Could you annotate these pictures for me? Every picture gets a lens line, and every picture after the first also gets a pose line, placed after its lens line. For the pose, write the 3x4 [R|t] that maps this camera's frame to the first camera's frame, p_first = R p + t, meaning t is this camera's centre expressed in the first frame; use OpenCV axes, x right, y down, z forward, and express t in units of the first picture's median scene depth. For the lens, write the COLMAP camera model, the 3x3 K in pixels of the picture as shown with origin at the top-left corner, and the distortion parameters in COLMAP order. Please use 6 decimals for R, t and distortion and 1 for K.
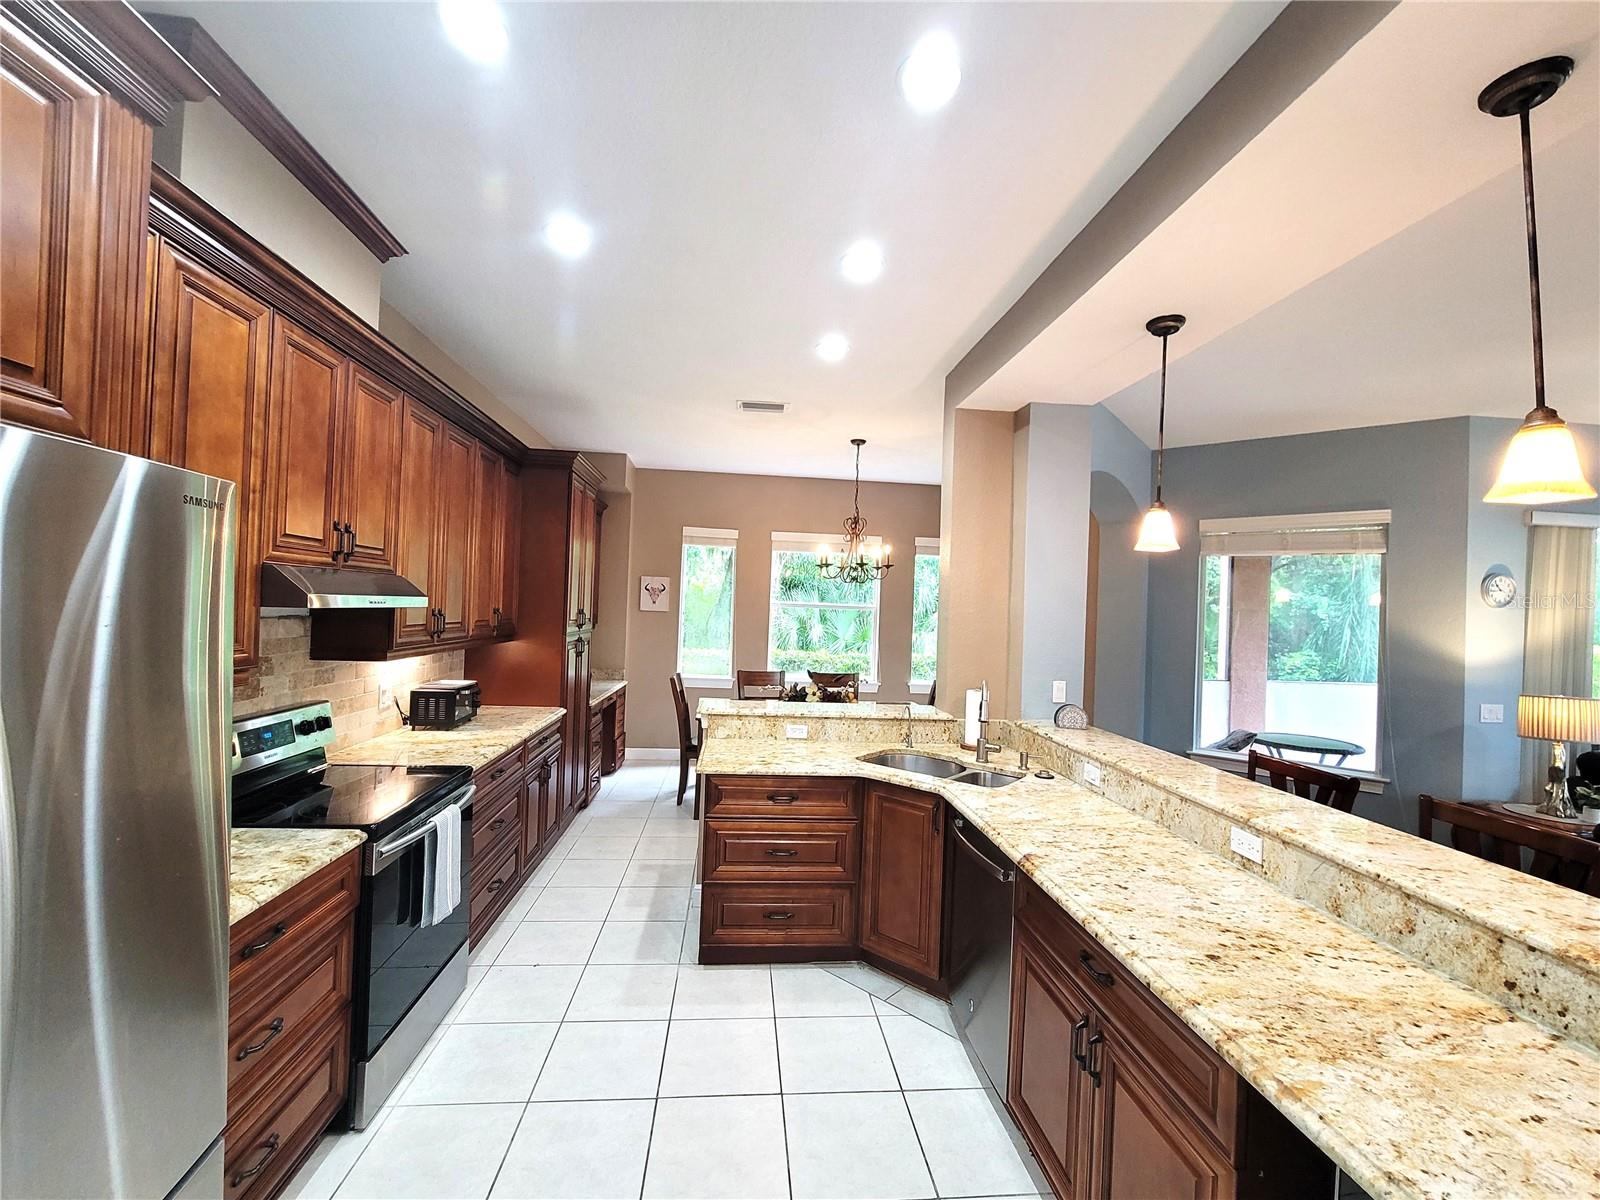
lens RADIAL K [[657.0, 0, 795.1], [0, 657.0, 601.7], [0, 0, 1]] dist [-0.007282, 0.001852]
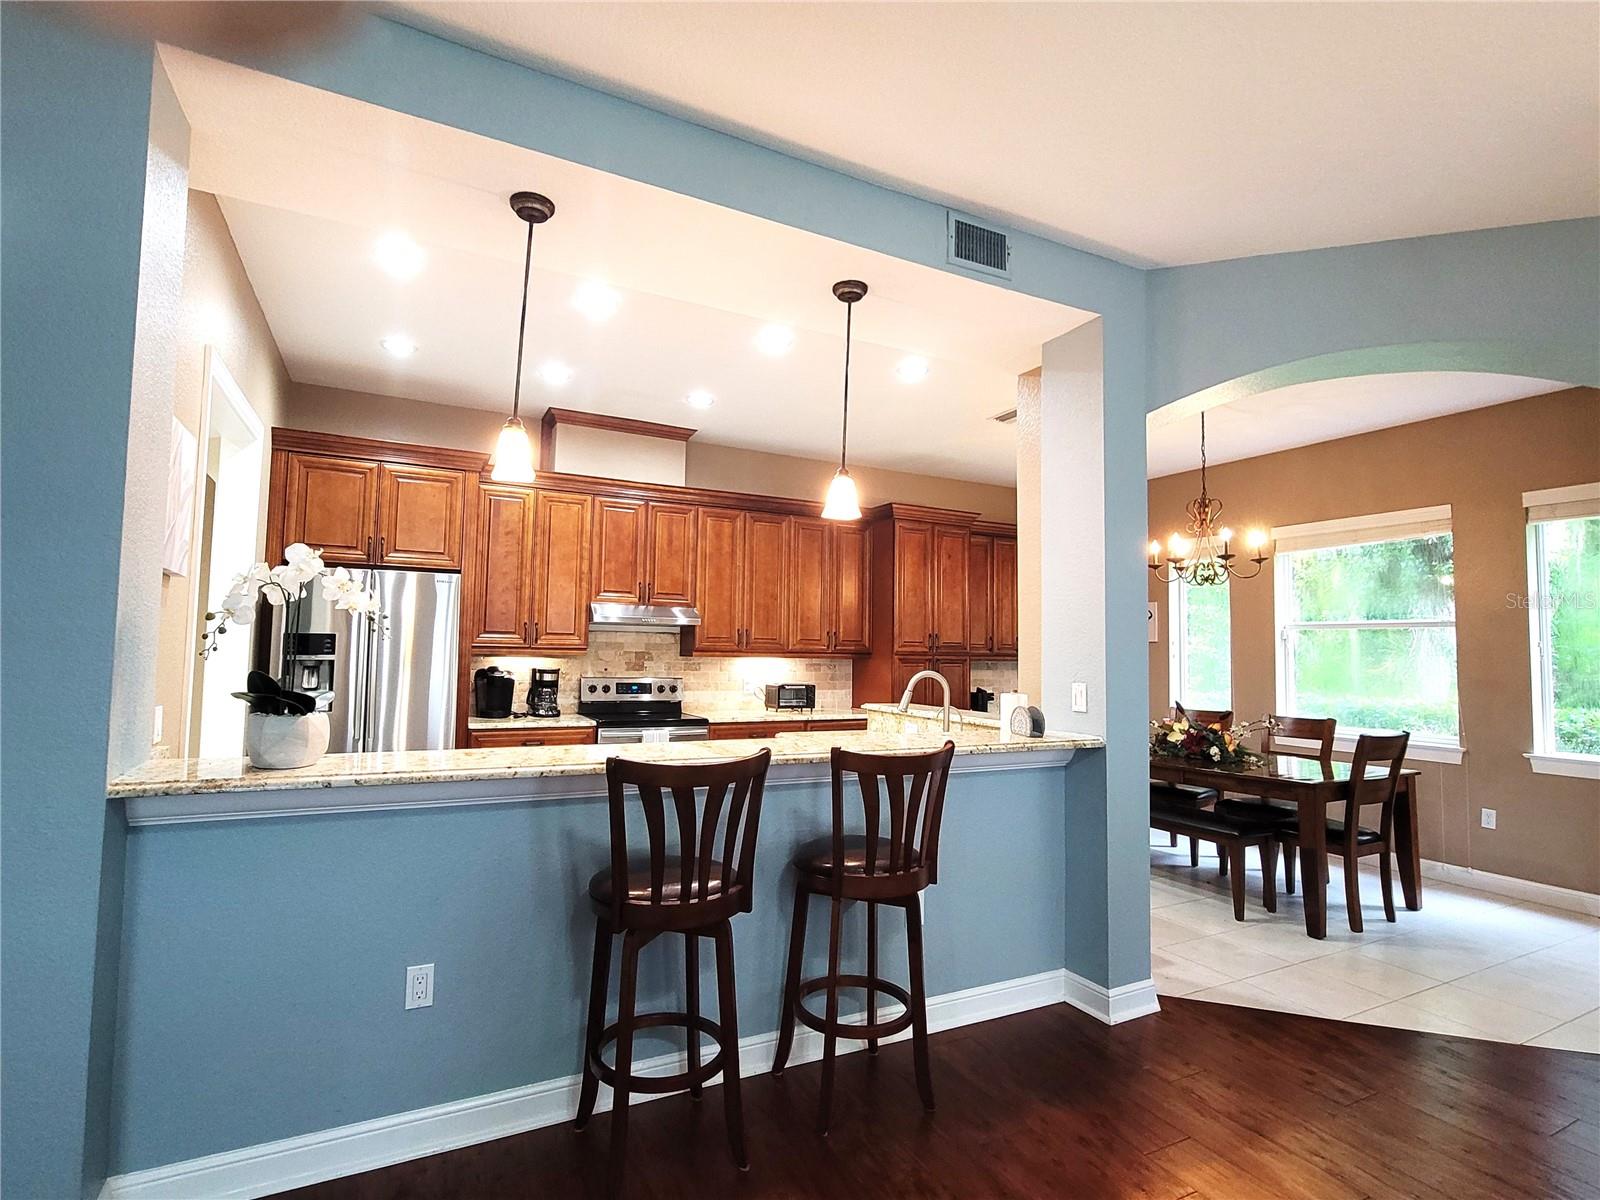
lens RADIAL K [[785.5, 0, 796.7], [0, 785.5, 602.6], [0, 0, 1]] dist [-0.008379, 0.002475]
pose [[0.373390, -0.088550, -0.923438, 1.476575], [0.004675, 0.995601, -0.093580, 0.146593], [0.927663, 0.030625, 0.372162, 0.460102]]
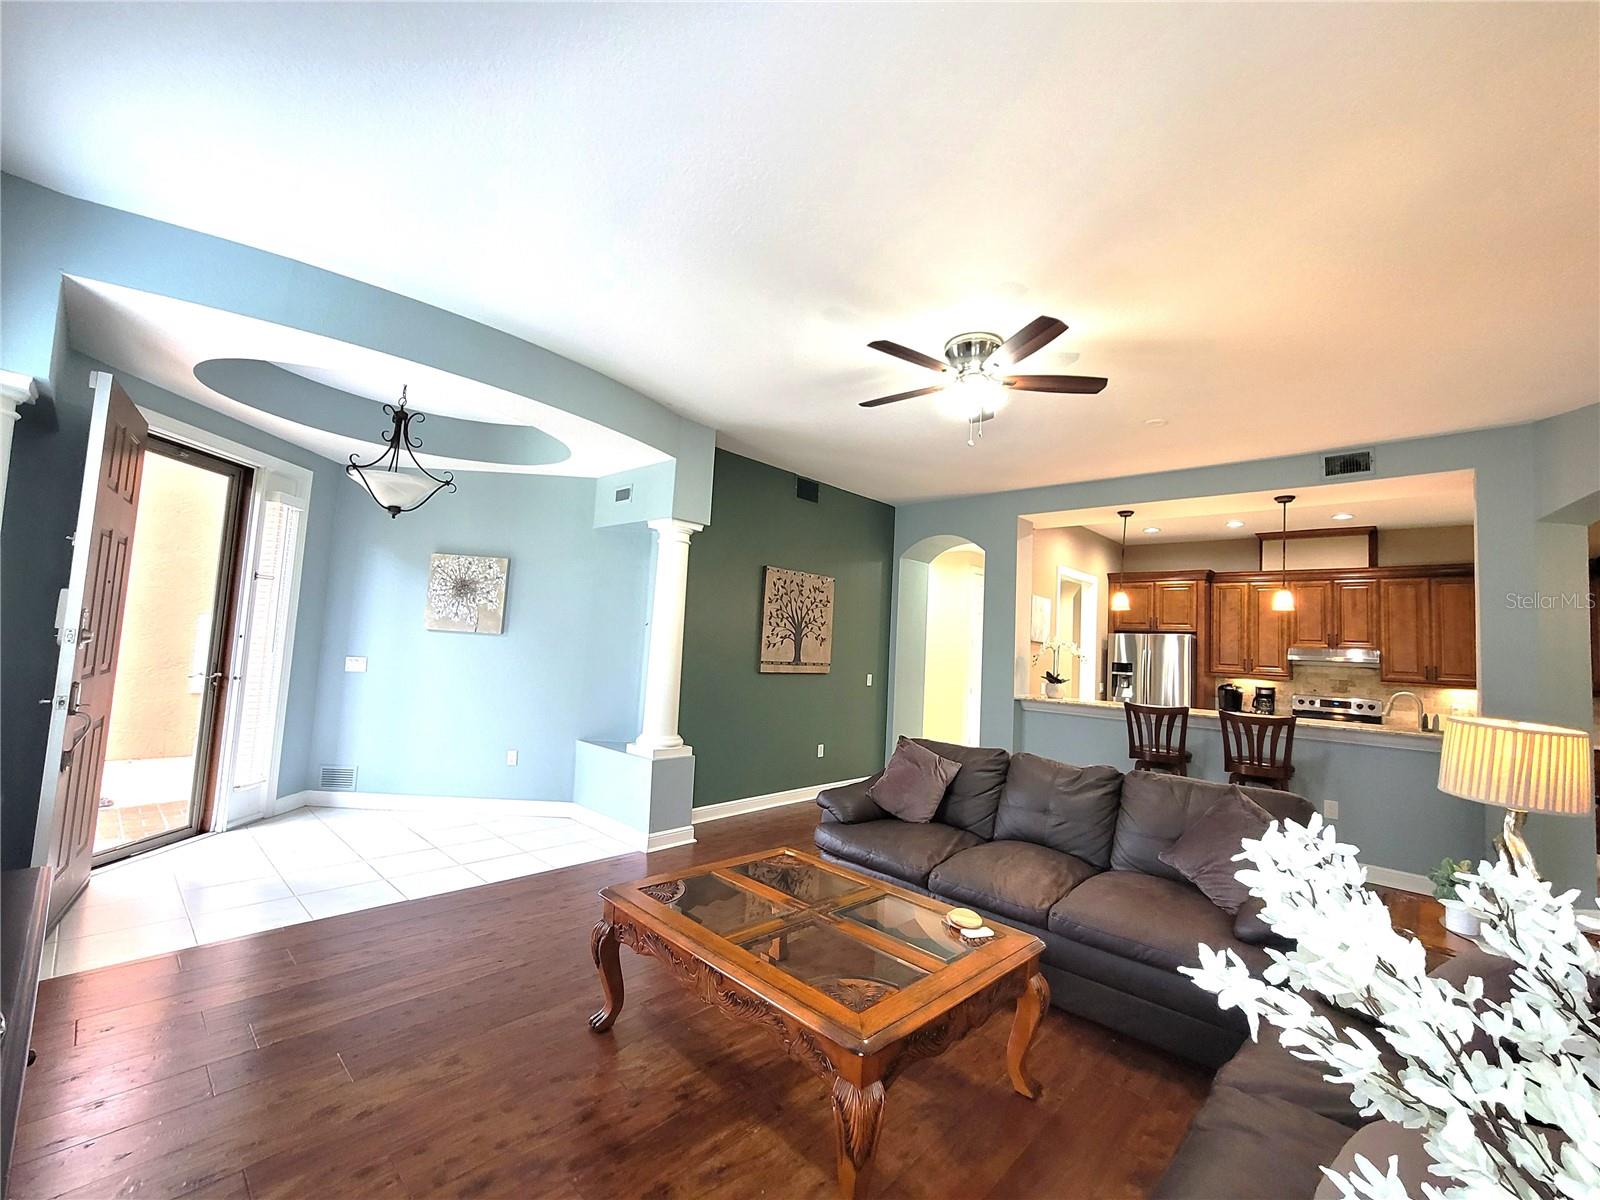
lens RADIAL K [[657.0, 0, 800.8], [0, 657.0, 602.8], [0, 0, 1]] dist [-0.007282, 0.001852]
pose [[-0.736556, -0.122651, -0.665163, 2.765847], [-0.072868, 0.992087, -0.102245, 0.198289], [0.672440, -0.026840, -0.739665, 1.374570]]
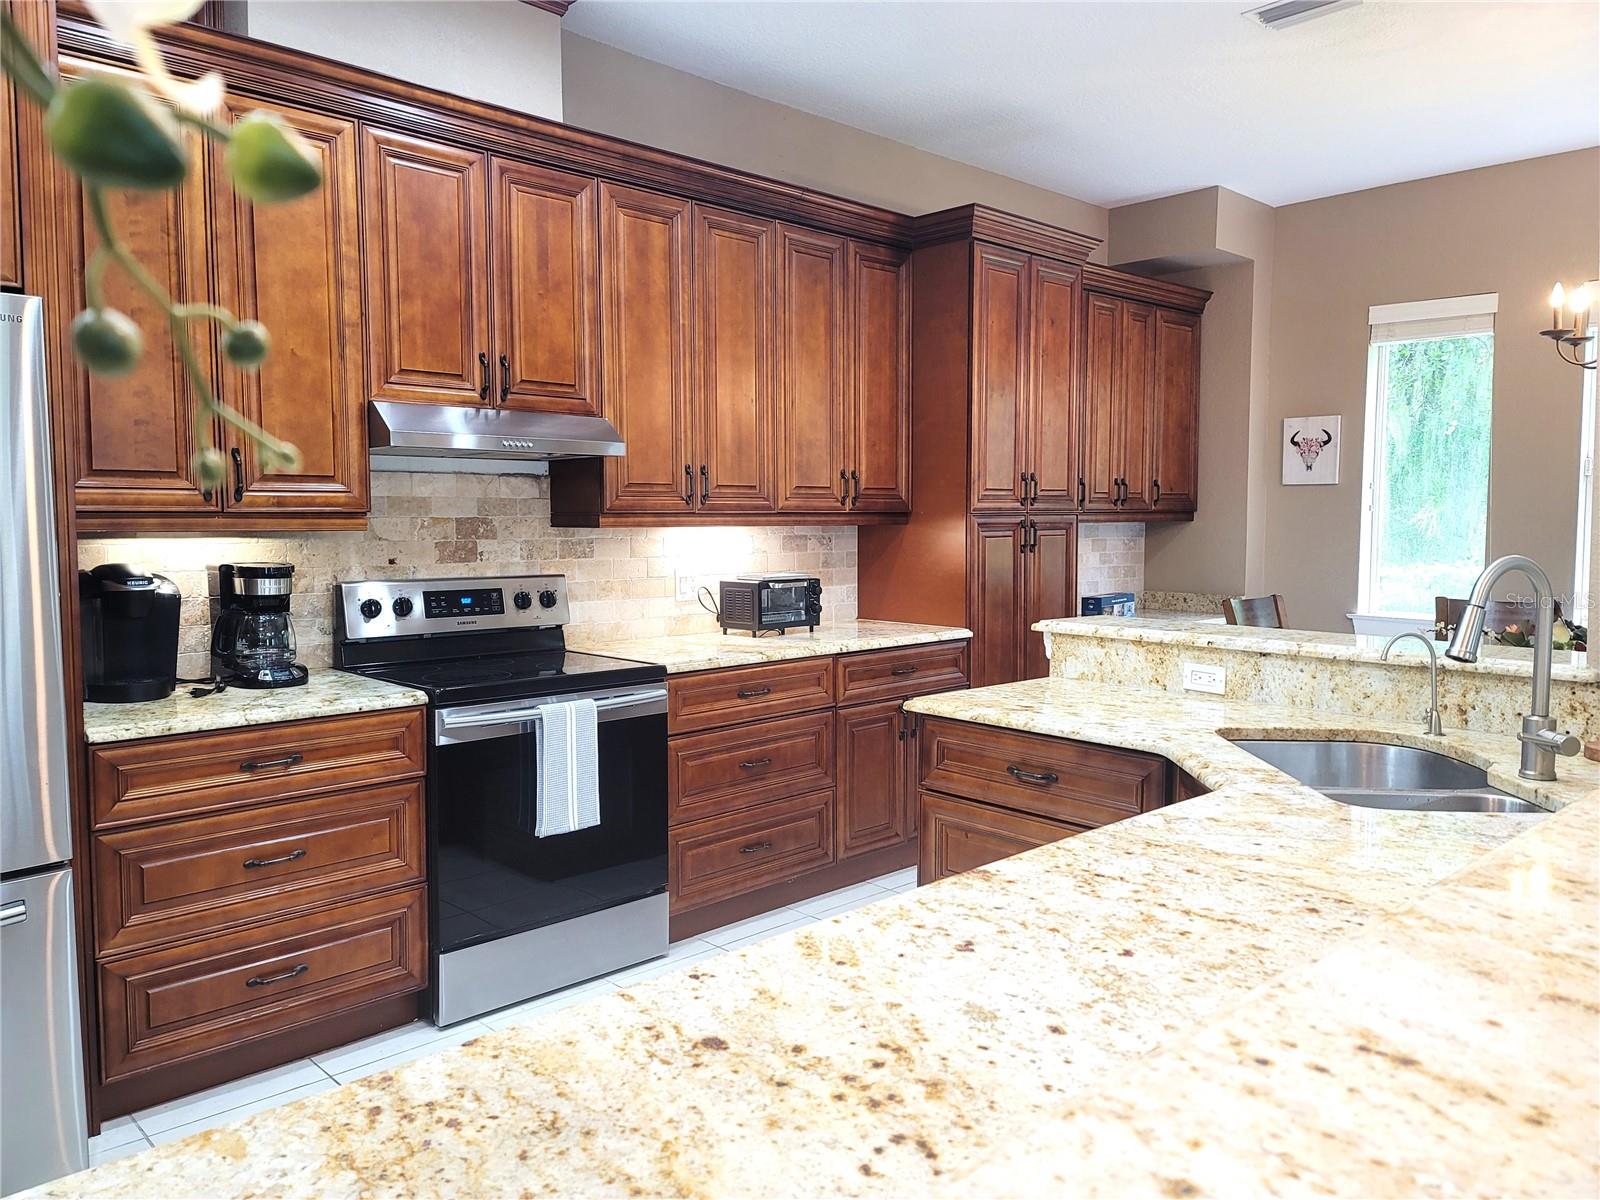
lens RADIAL K [[1165.4, 0, 805.2], [0, 1165.4, 591.5], [0, 0, 1]] dist [0.063045, -0.023676]
pose [[0.623410, 0.017798, -0.781693, 0.655613], [0.028953, 0.998530, 0.045825, 0.111586], [0.781359, -0.051200, 0.621978, 0.302272]]
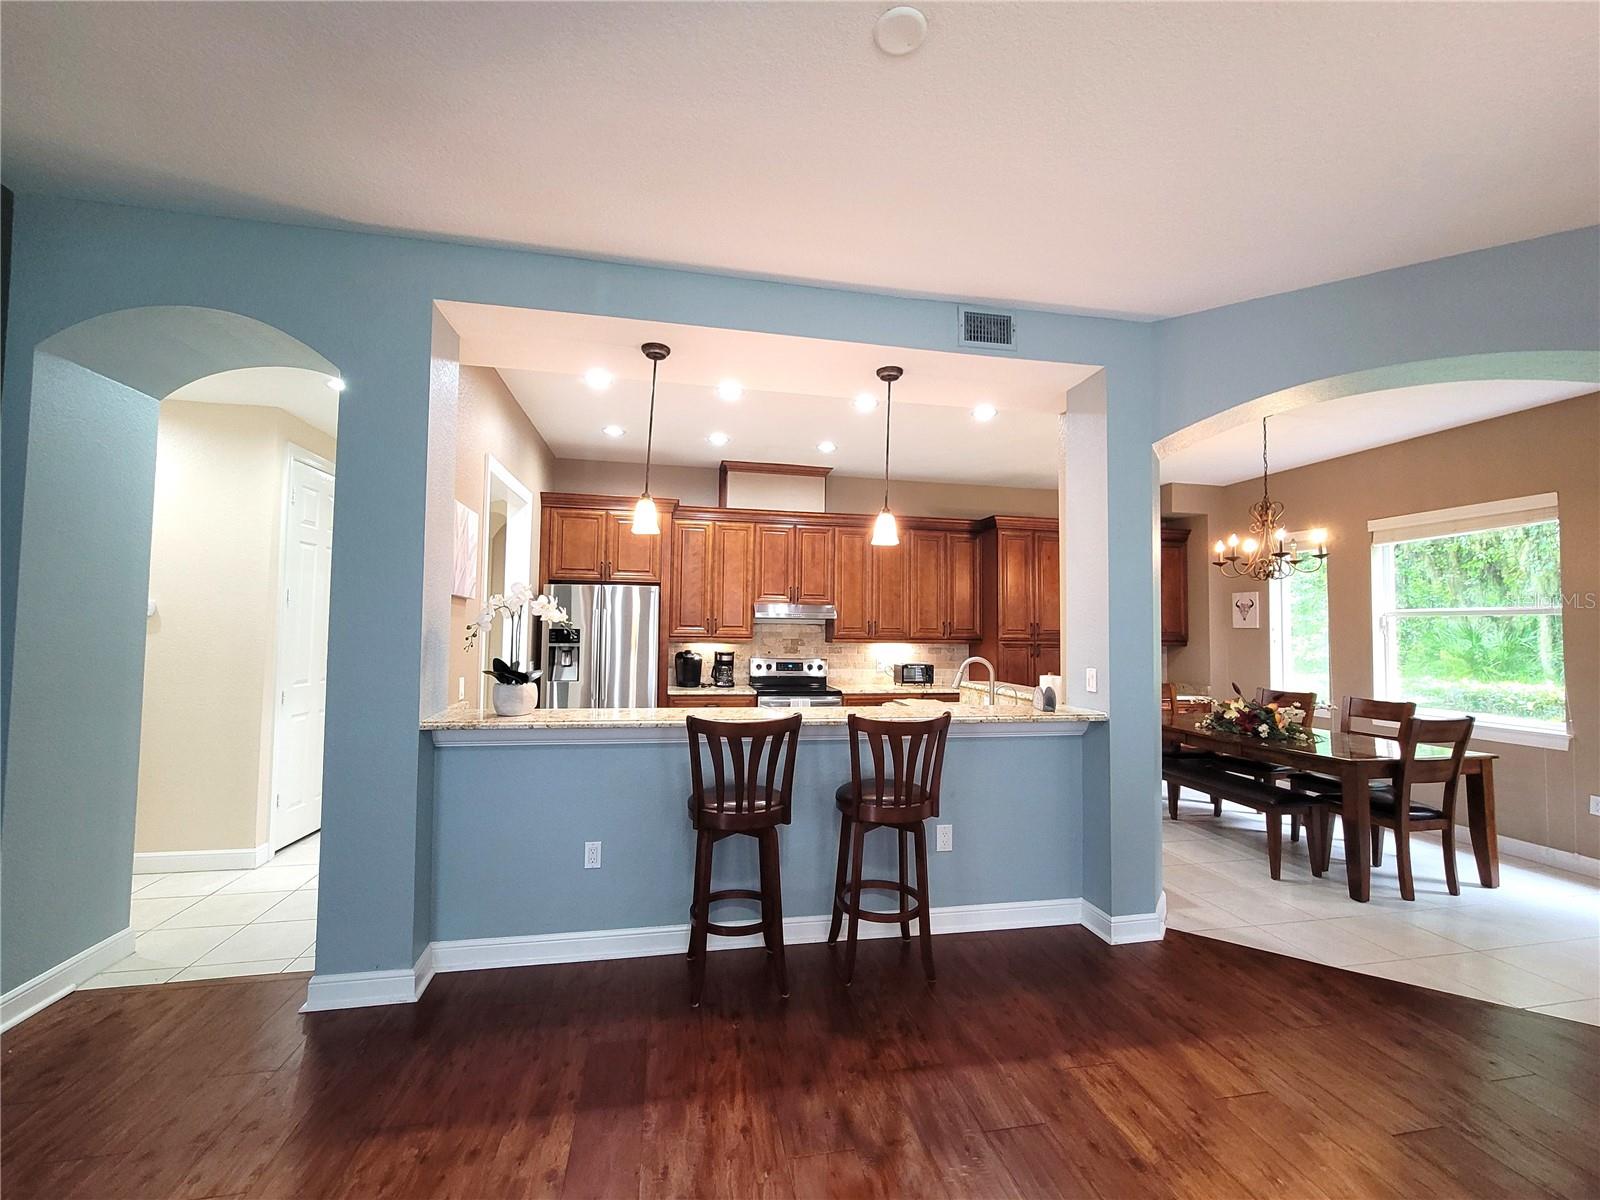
lens RADIAL K [[657.0, 0, 798.3], [0, 657.0, 601.3], [0, 0, 1]] dist [-0.007282, 0.001852]
pose [[0.106735, -0.079480, -0.991106, 1.692867], [-0.000397, 0.996796, -0.079980, 0.131716], [0.994287, 0.008930, 0.106361, 0.628682]]
